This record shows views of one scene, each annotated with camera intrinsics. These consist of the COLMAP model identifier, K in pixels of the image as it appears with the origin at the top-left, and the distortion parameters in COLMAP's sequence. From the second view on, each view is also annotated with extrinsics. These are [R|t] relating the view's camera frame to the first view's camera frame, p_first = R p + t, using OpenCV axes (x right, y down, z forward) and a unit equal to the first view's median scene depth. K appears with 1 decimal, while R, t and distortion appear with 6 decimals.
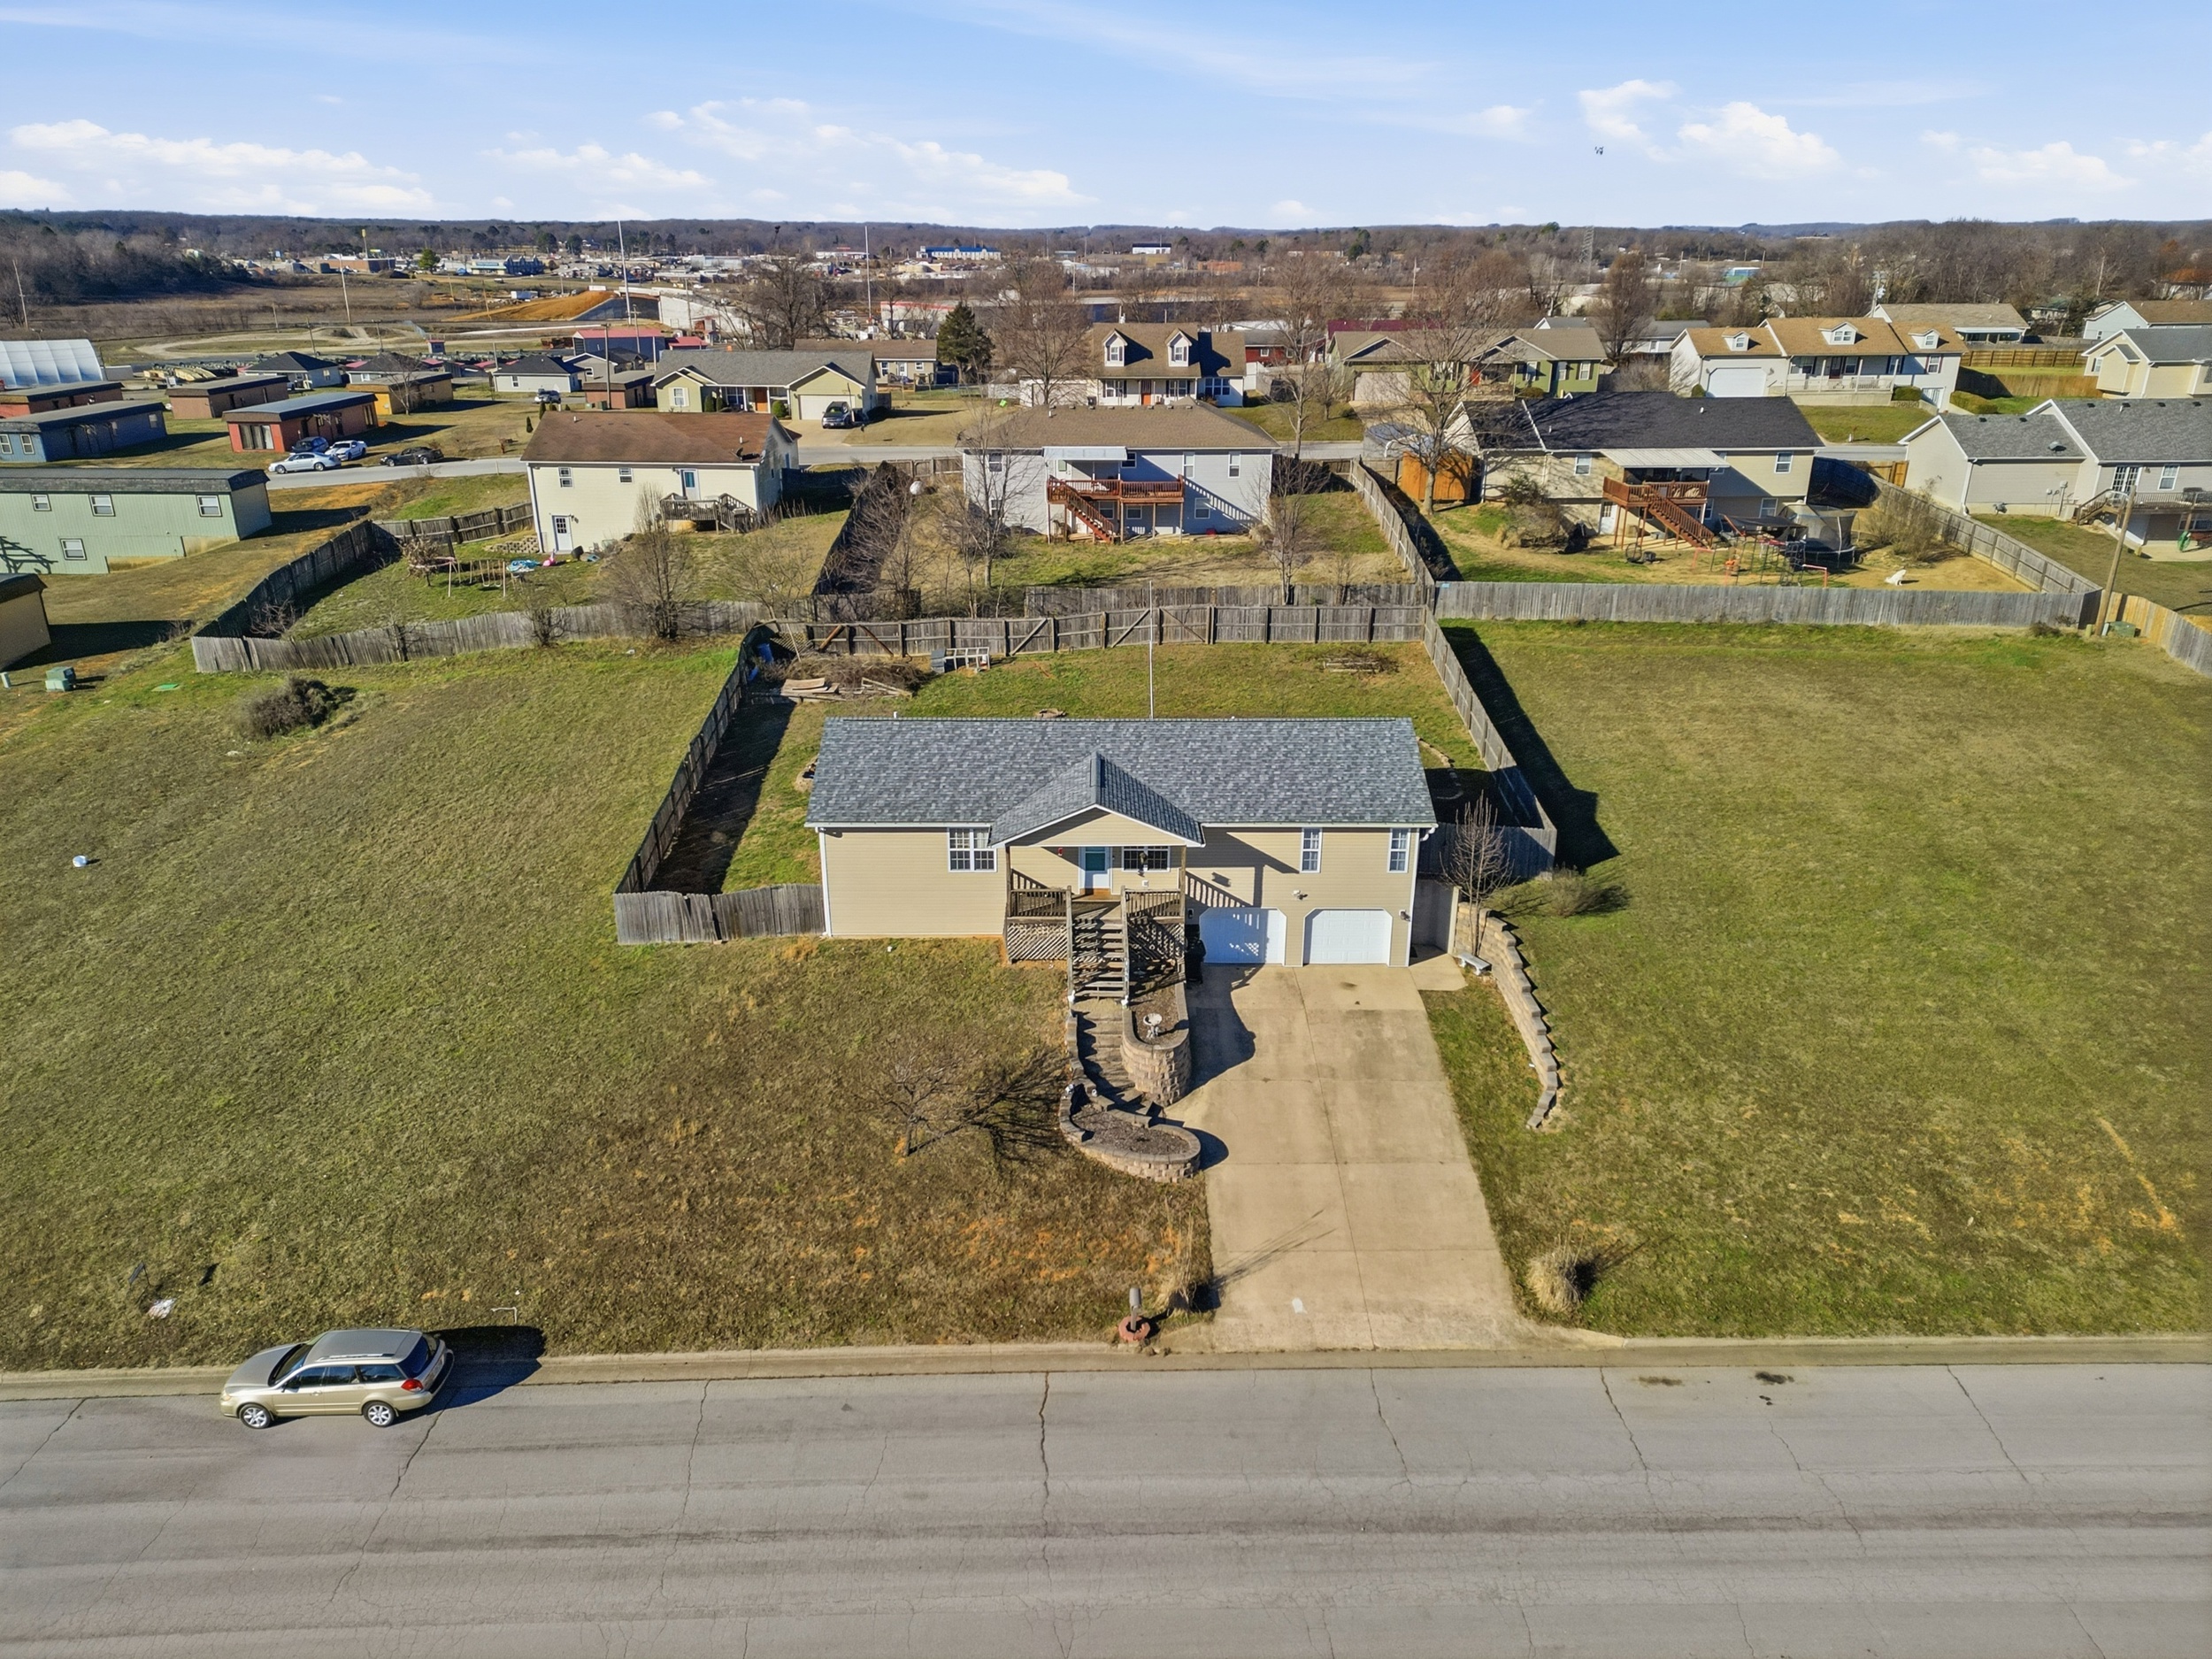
lens RADIAL K [[1524.3, 0, 1101.4], [0, 1524.3, 822.5], [0, 0, 1]] dist [0.084945, -0.073009]
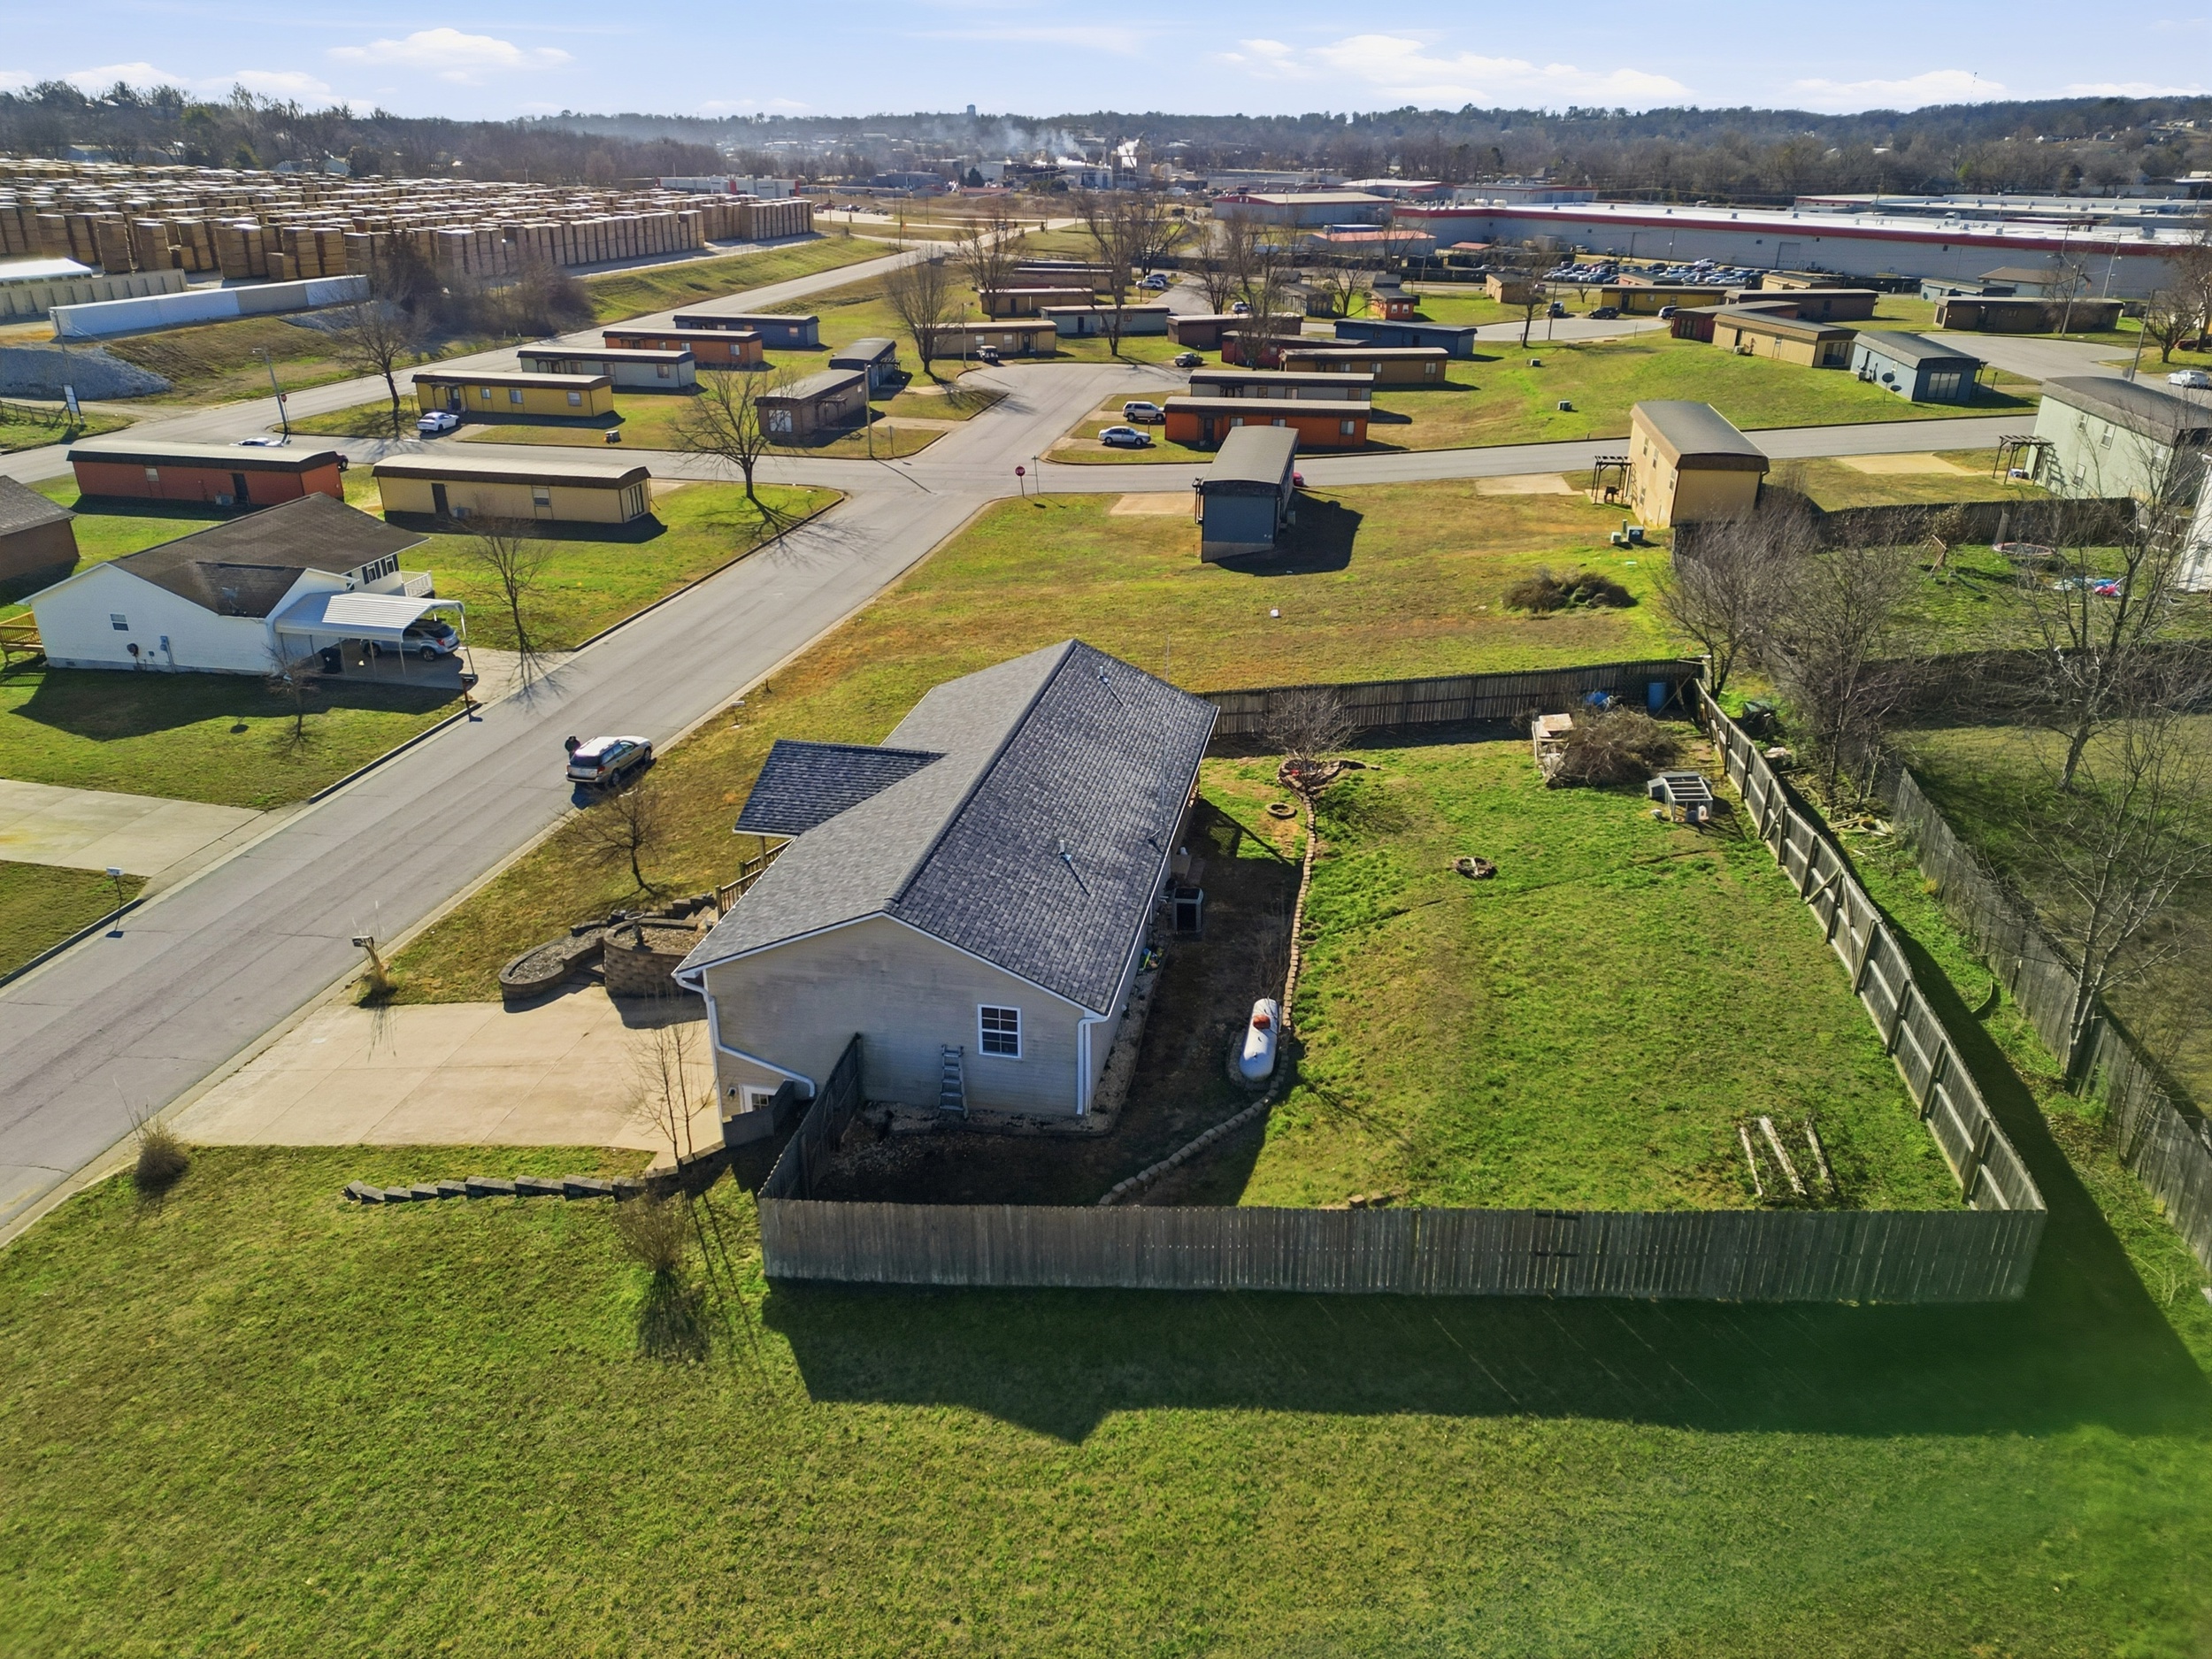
lens RADIAL K [[1524.3, 0, 1105.7], [0, 1524.3, 823.3], [0, 0, 1]] dist [0.084945, -0.073009]
pose [[-0.193291, 0.395332, -0.897971, 0.625172], [-0.349538, 0.827434, 0.439518, -0.345229], [0.916767, 0.398830, -0.021752, 0.931624]]
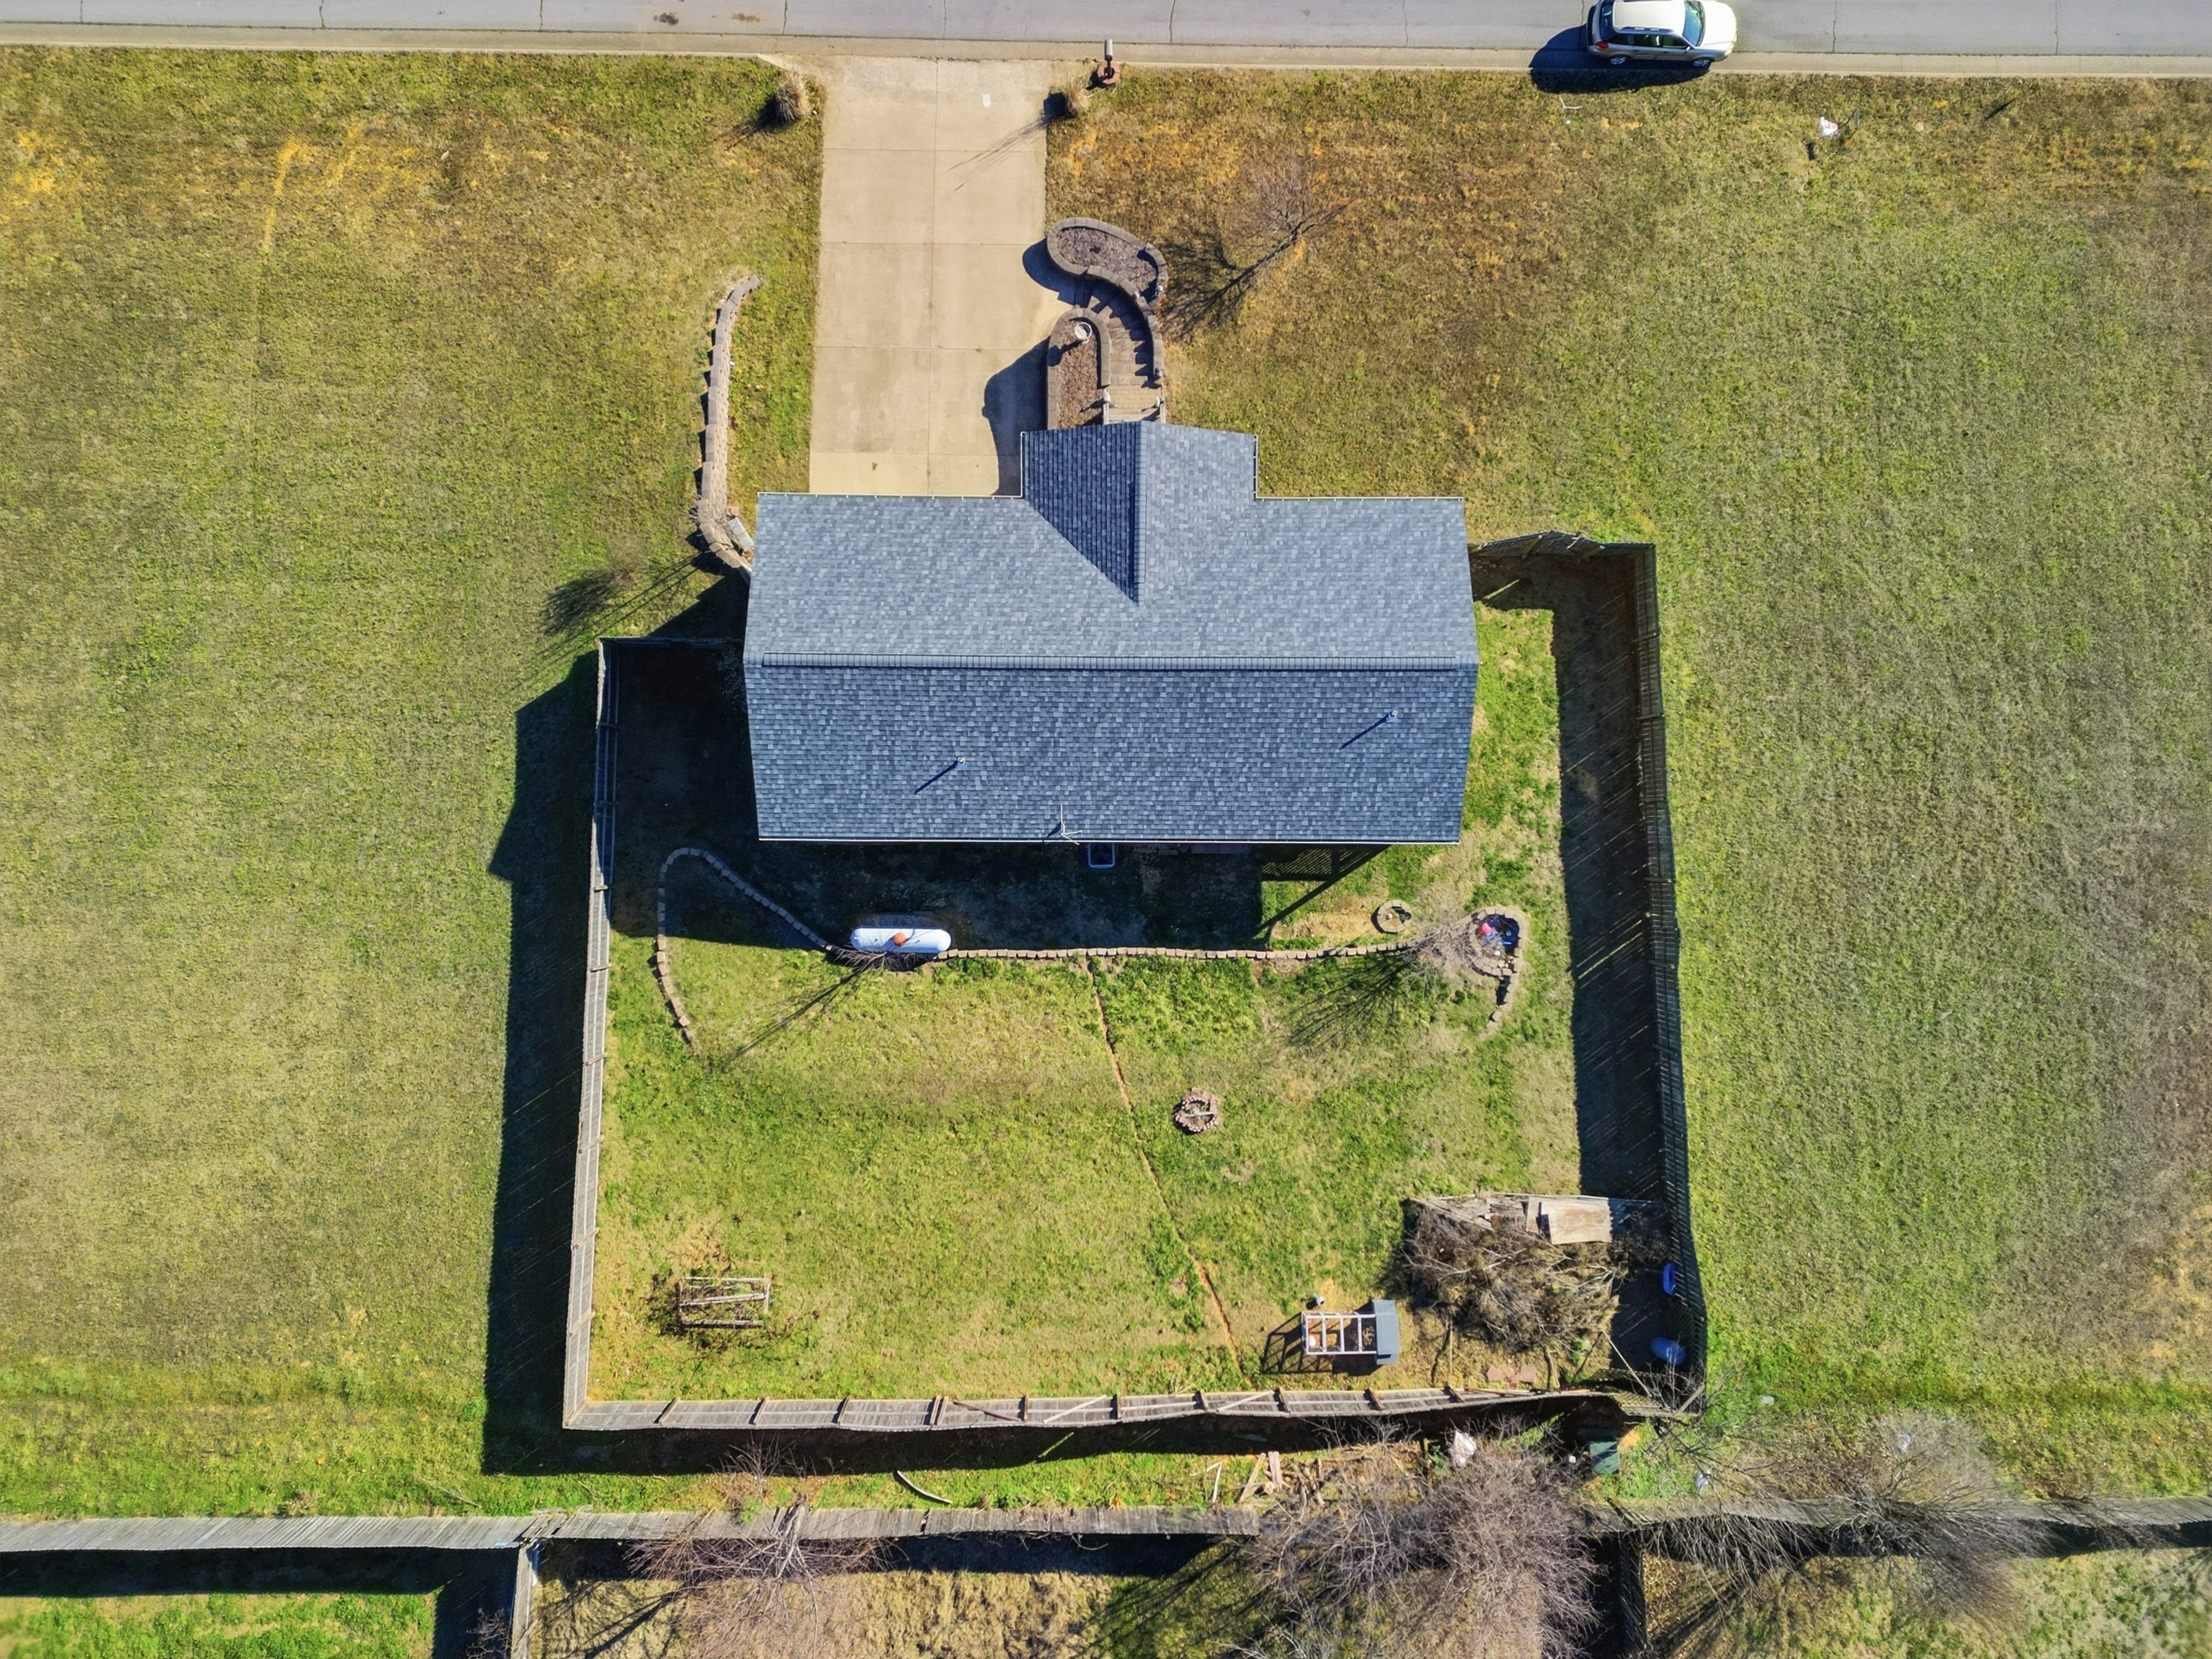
lens RADIAL K [[1524.3, 0, 1091.5], [0, 1524.3, 811.3], [0, 0, 1]] dist [0.084945, -0.073009]
pose [[-0.999903, -0.013025, -0.004842, 0.020854], [0.000027, -0.350249, 0.936657, -0.724070], [-0.013896, 0.936566, 0.350216, 0.681384]]
